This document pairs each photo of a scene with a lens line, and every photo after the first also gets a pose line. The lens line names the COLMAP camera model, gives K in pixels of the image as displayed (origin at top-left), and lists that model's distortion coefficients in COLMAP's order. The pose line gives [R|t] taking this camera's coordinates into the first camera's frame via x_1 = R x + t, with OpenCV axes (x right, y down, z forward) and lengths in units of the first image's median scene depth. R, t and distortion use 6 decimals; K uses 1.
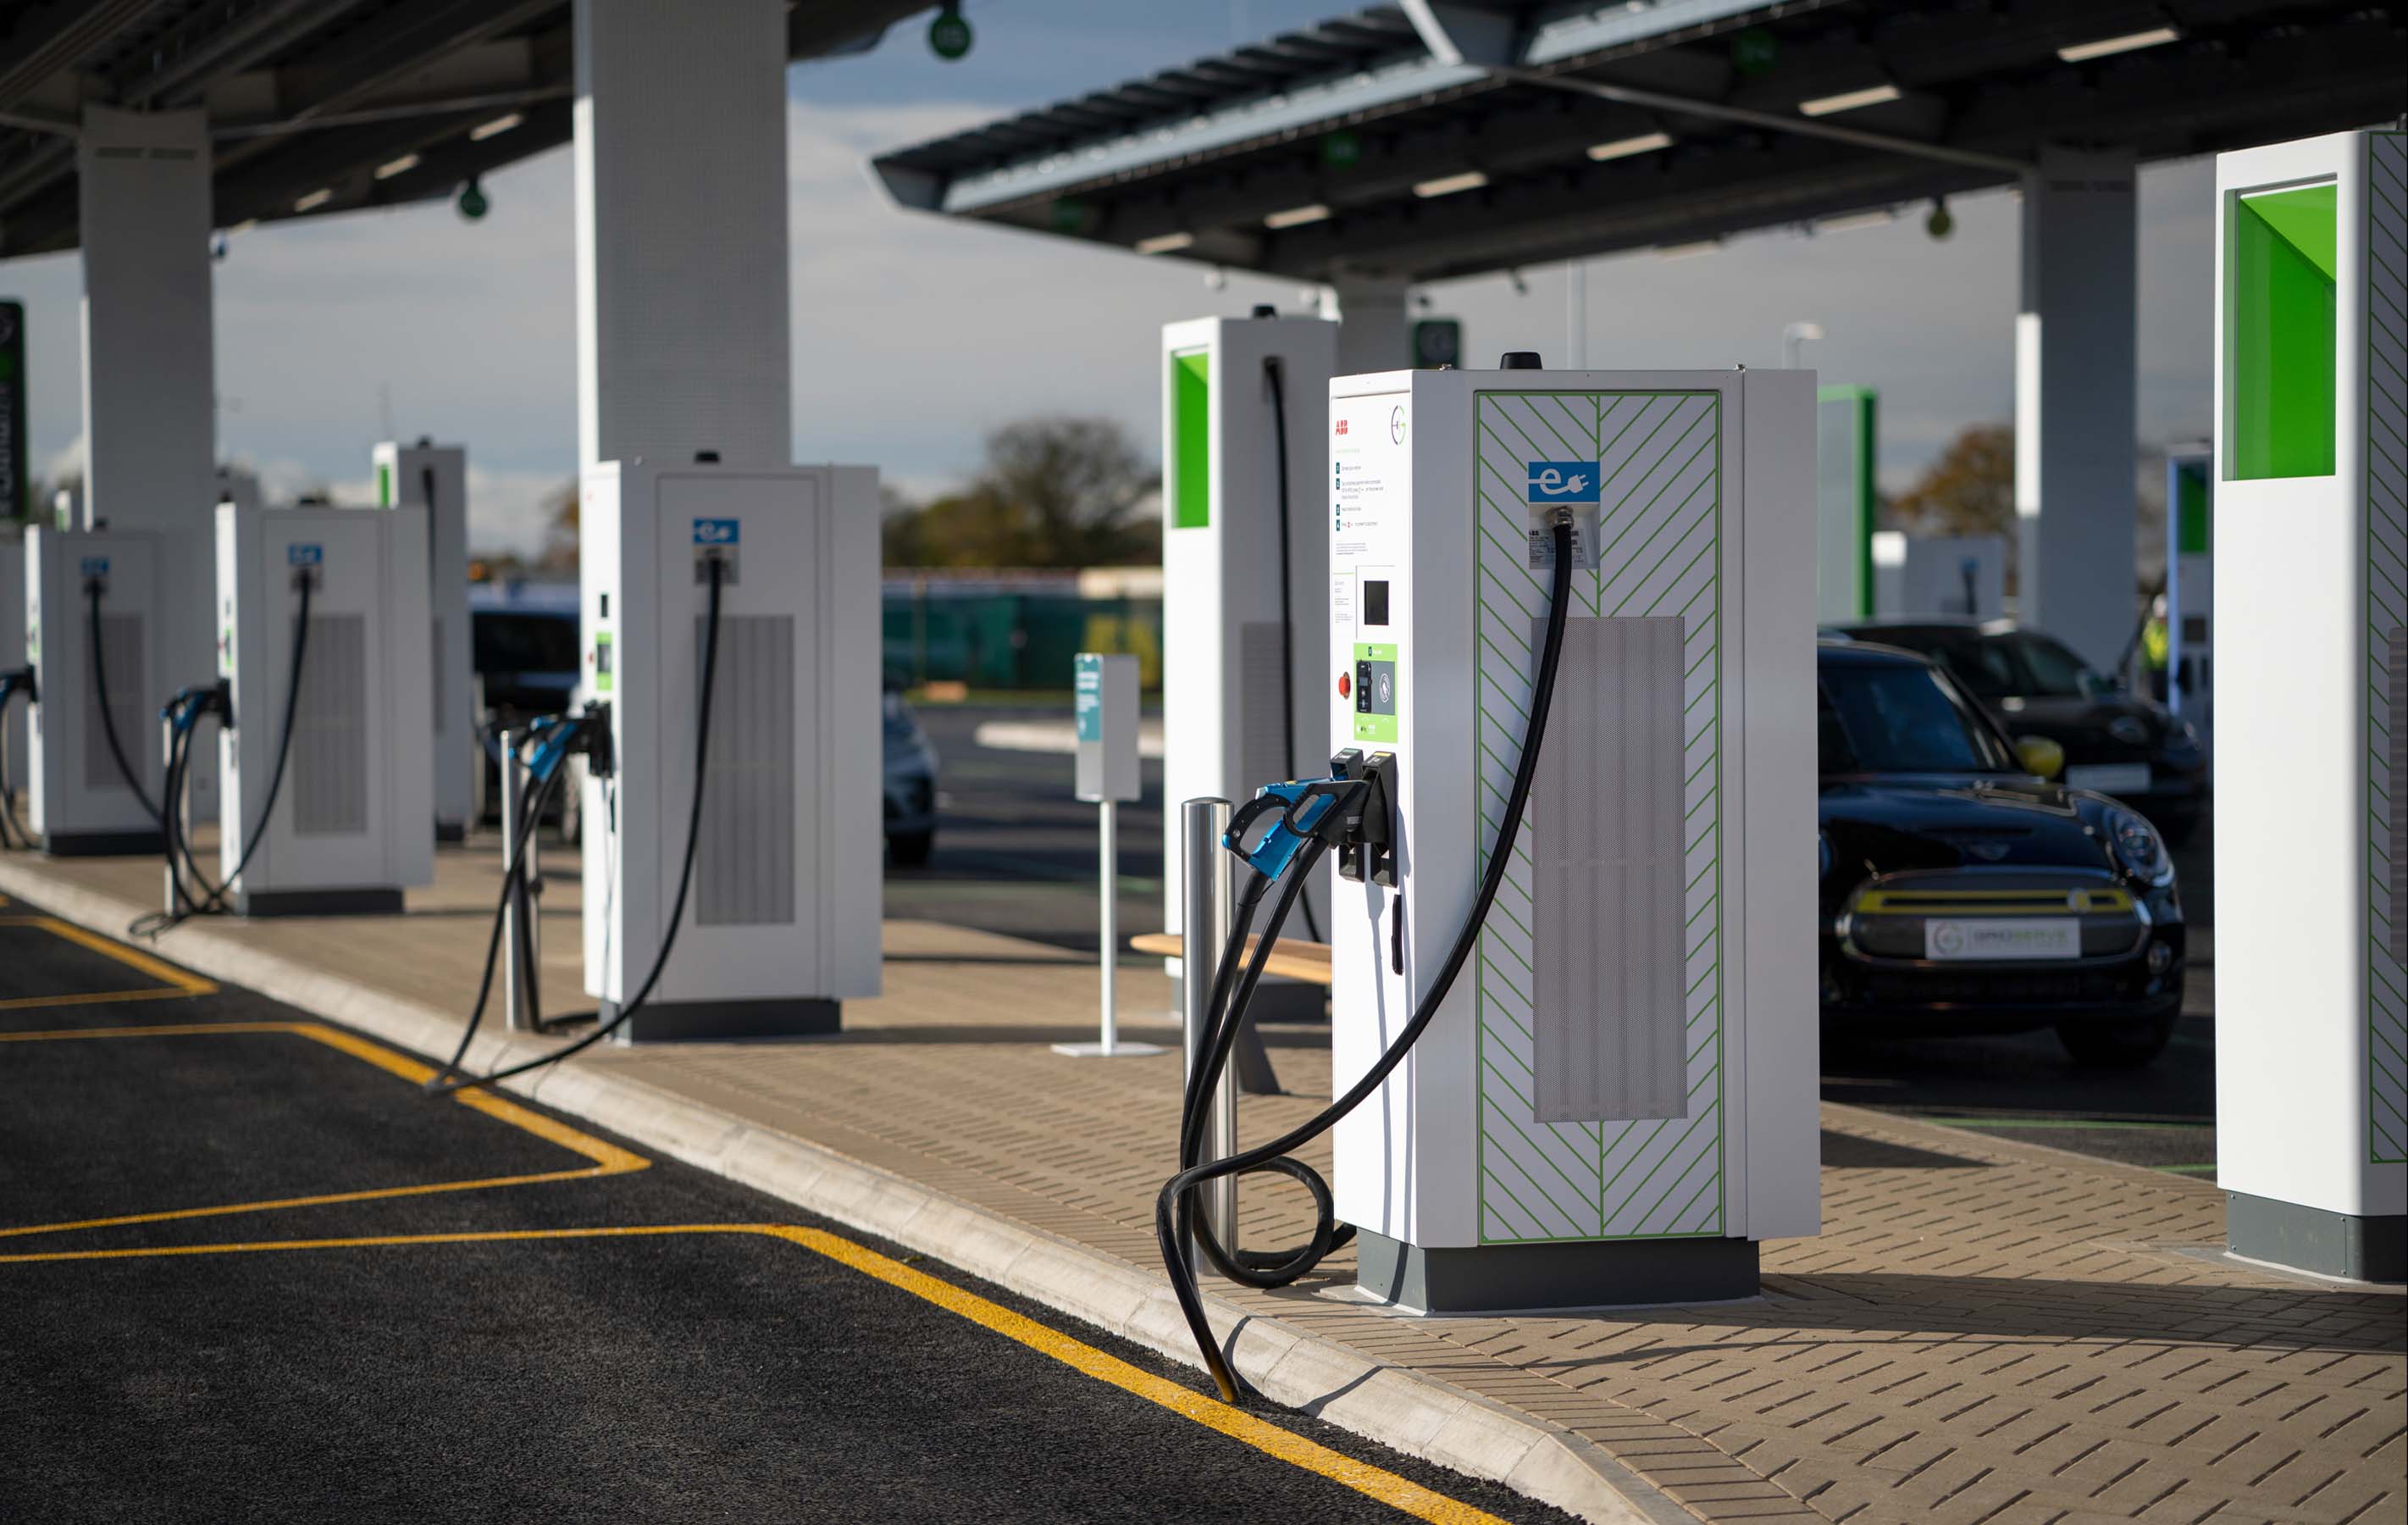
lens RADIAL K [[5831.5, 0, 1143.5], [0, 5831.5, 717.1], [0, 0, 1]] dist [0.420155, 0.000000]
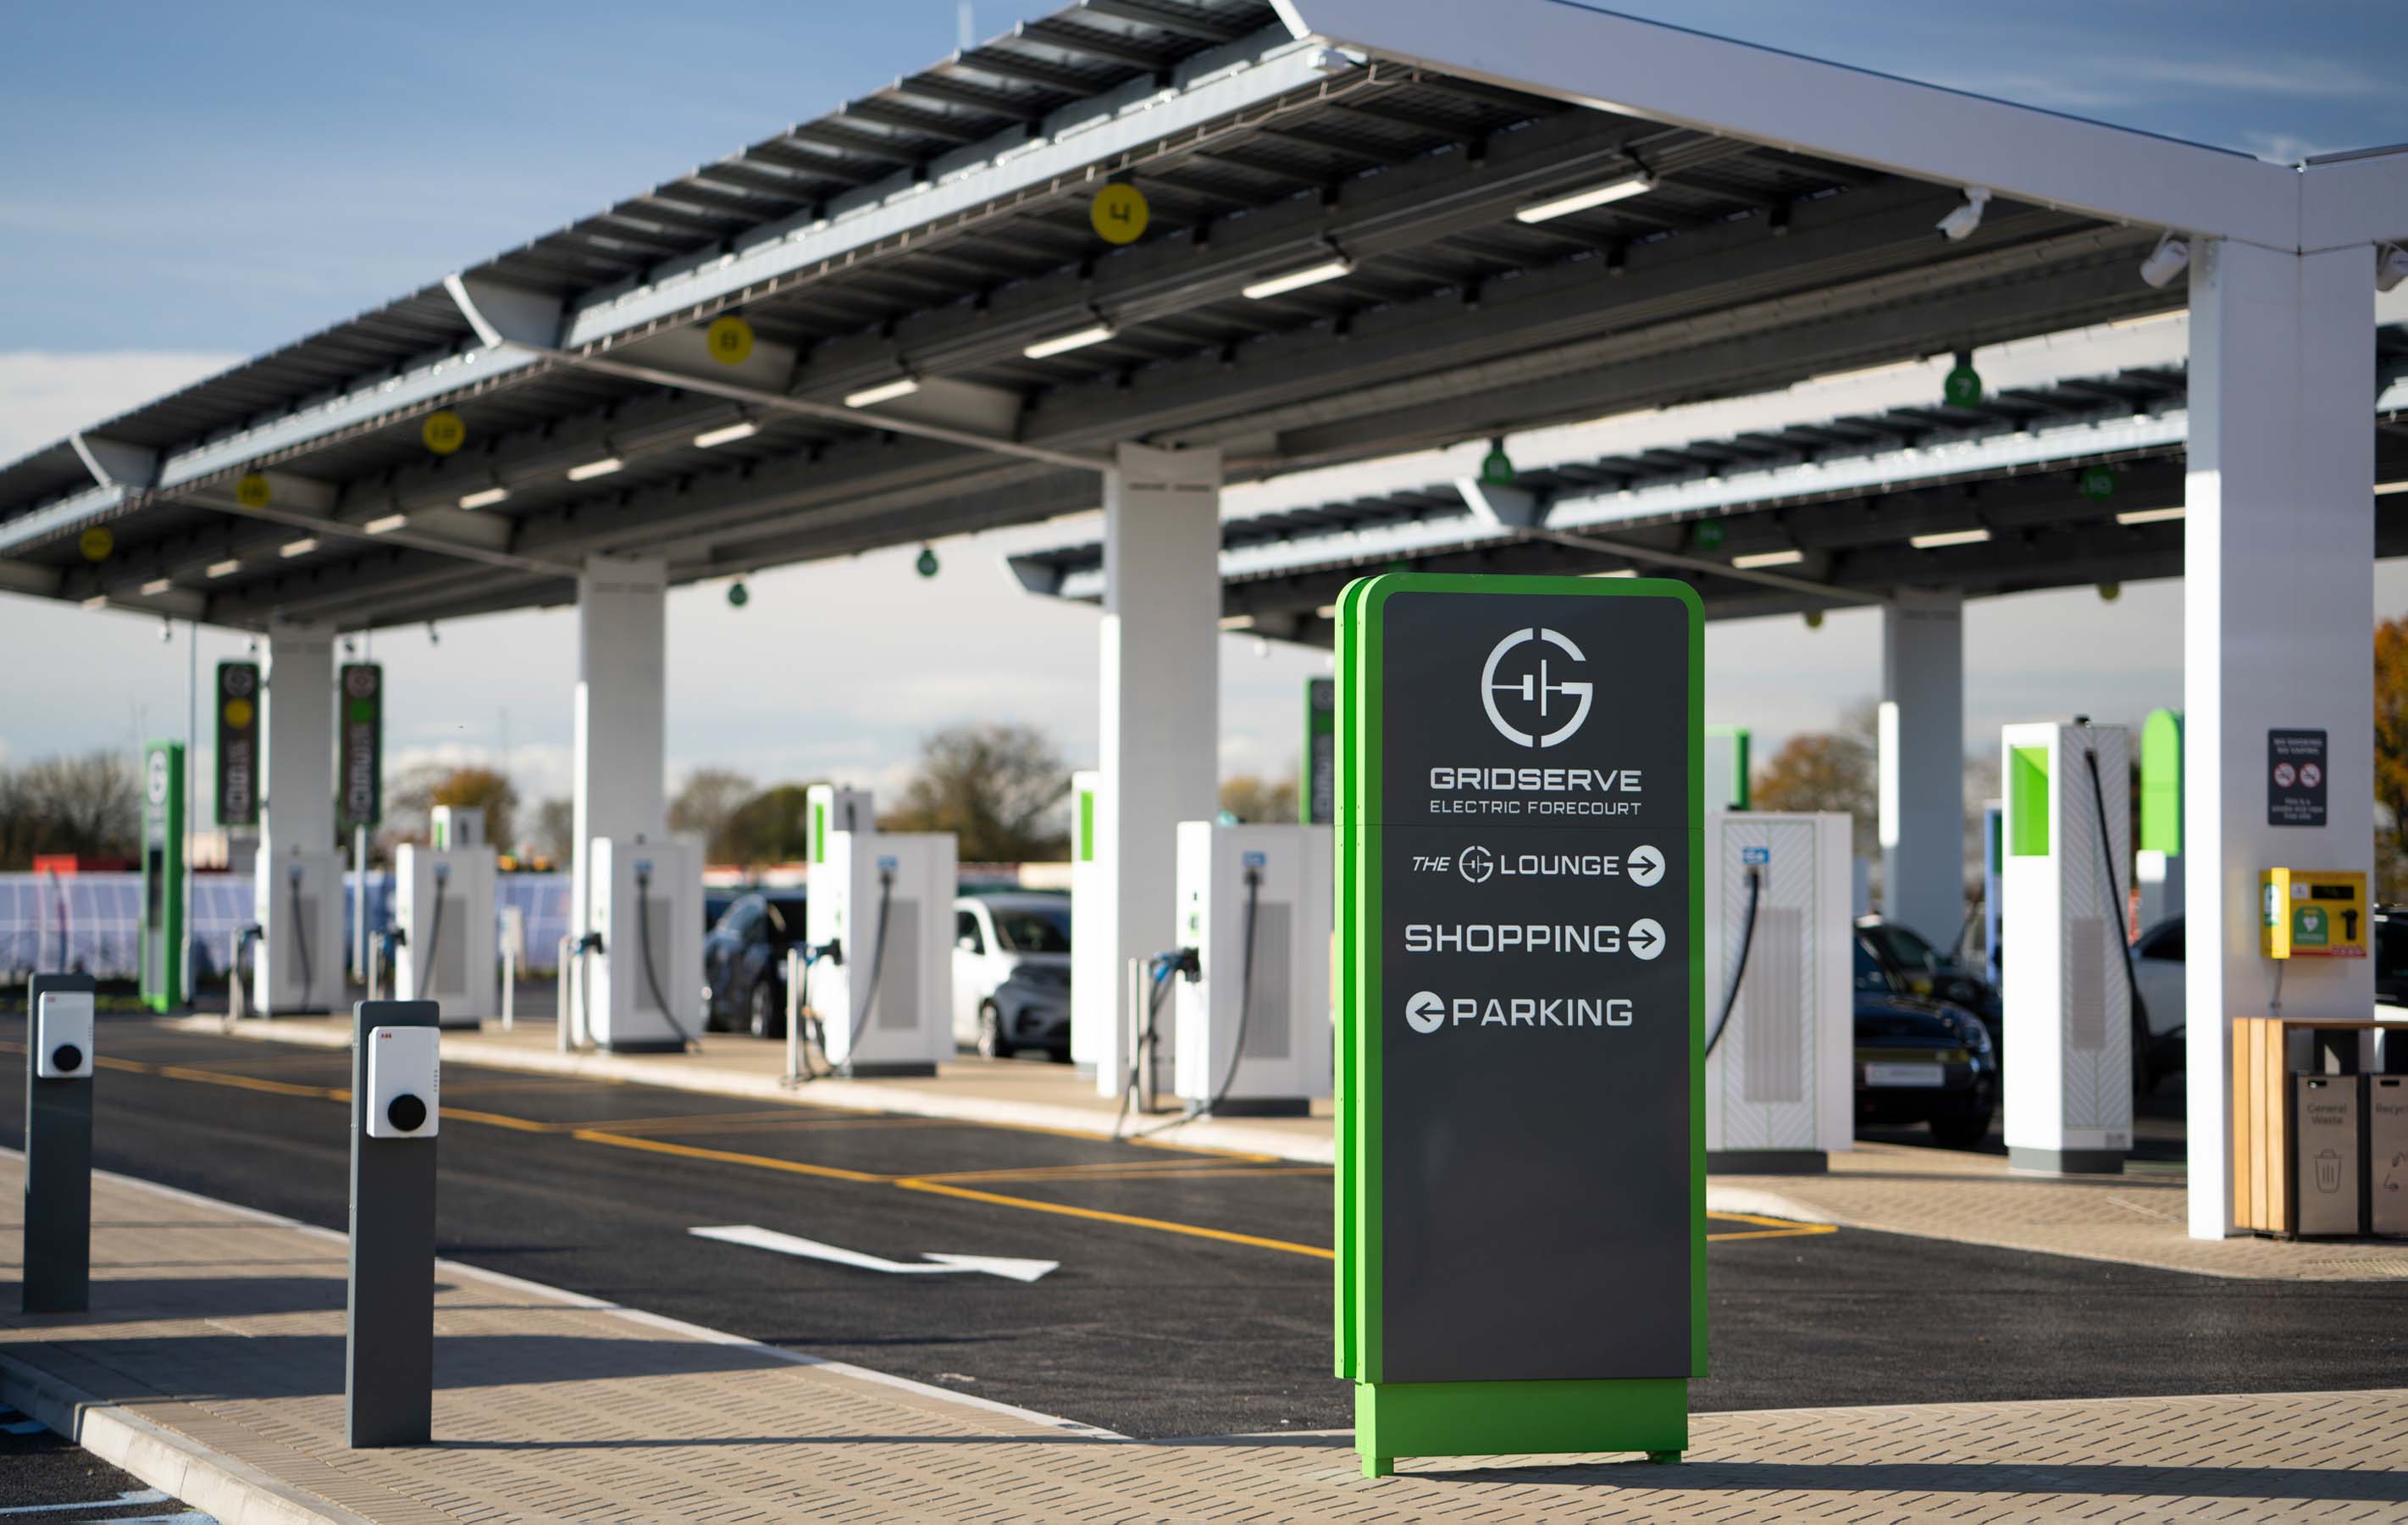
lens RADIAL K [[5831.5, 0, 1125.0], [0, 5831.5, 670.5], [0, 0, 1]] dist [0.420155, 0.000000]
pose [[0.999583, 0.012339, 0.026113, -0.170693], [-0.010814, 0.998271, -0.057780, 0.019196], [-0.026781, 0.057473, 0.997988, -0.983415]]
